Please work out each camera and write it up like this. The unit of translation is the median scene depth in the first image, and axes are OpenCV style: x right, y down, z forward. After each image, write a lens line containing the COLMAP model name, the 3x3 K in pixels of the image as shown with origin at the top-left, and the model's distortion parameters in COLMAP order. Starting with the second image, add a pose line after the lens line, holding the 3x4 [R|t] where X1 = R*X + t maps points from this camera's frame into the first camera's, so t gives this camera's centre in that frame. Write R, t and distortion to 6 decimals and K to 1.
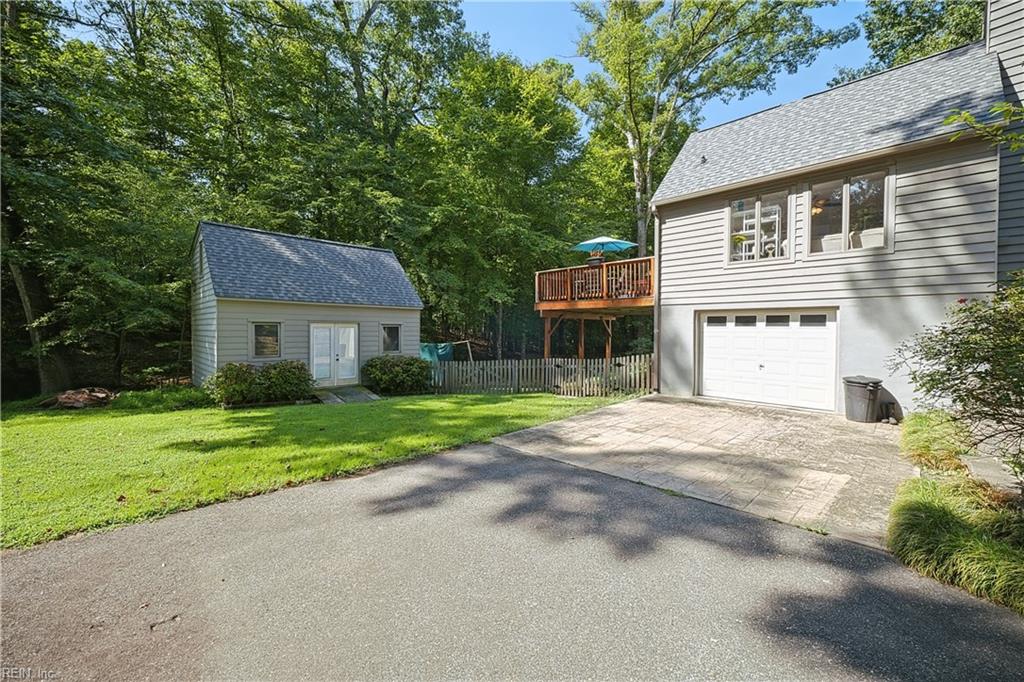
lens RADIAL K [[408.7, 0, 505.9], [0, 408.7, 337.5], [0, 0, 1]] dist [0.006899, -0.000691]
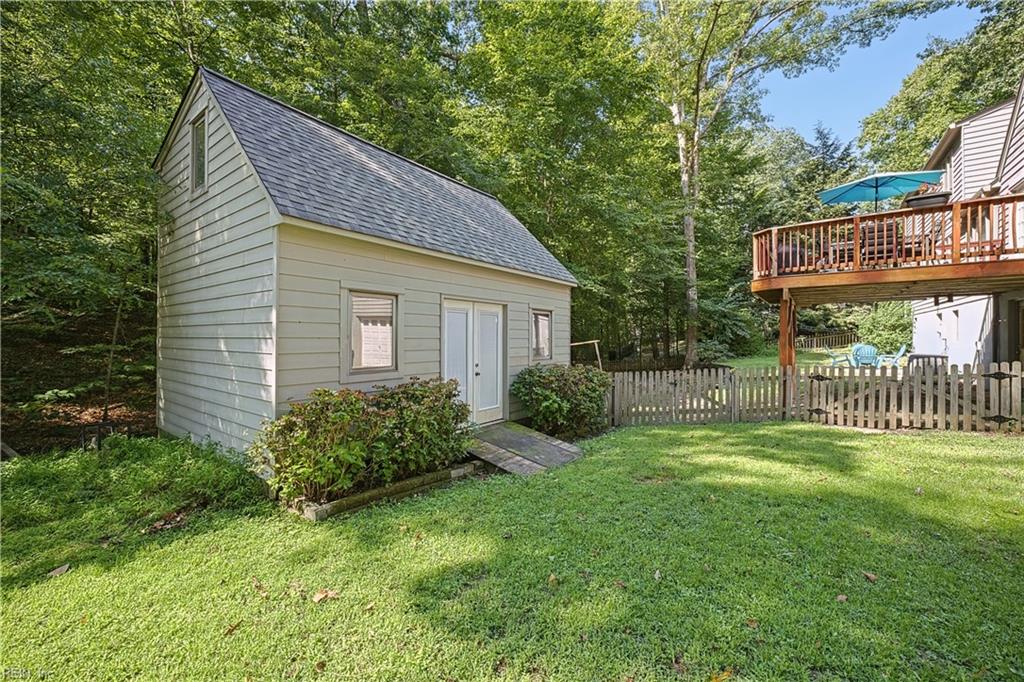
lens RADIAL K [[408.7, 0, 510.0], [0, 408.7, 336.8], [0, 0, 1]] dist [0.006899, -0.000691]
pose [[0.989557, -0.002792, 0.144114, -0.462723], [0.005213, 0.999851, -0.016429, 0.017191], [-0.144047, 0.017009, 0.989425, 0.499724]]
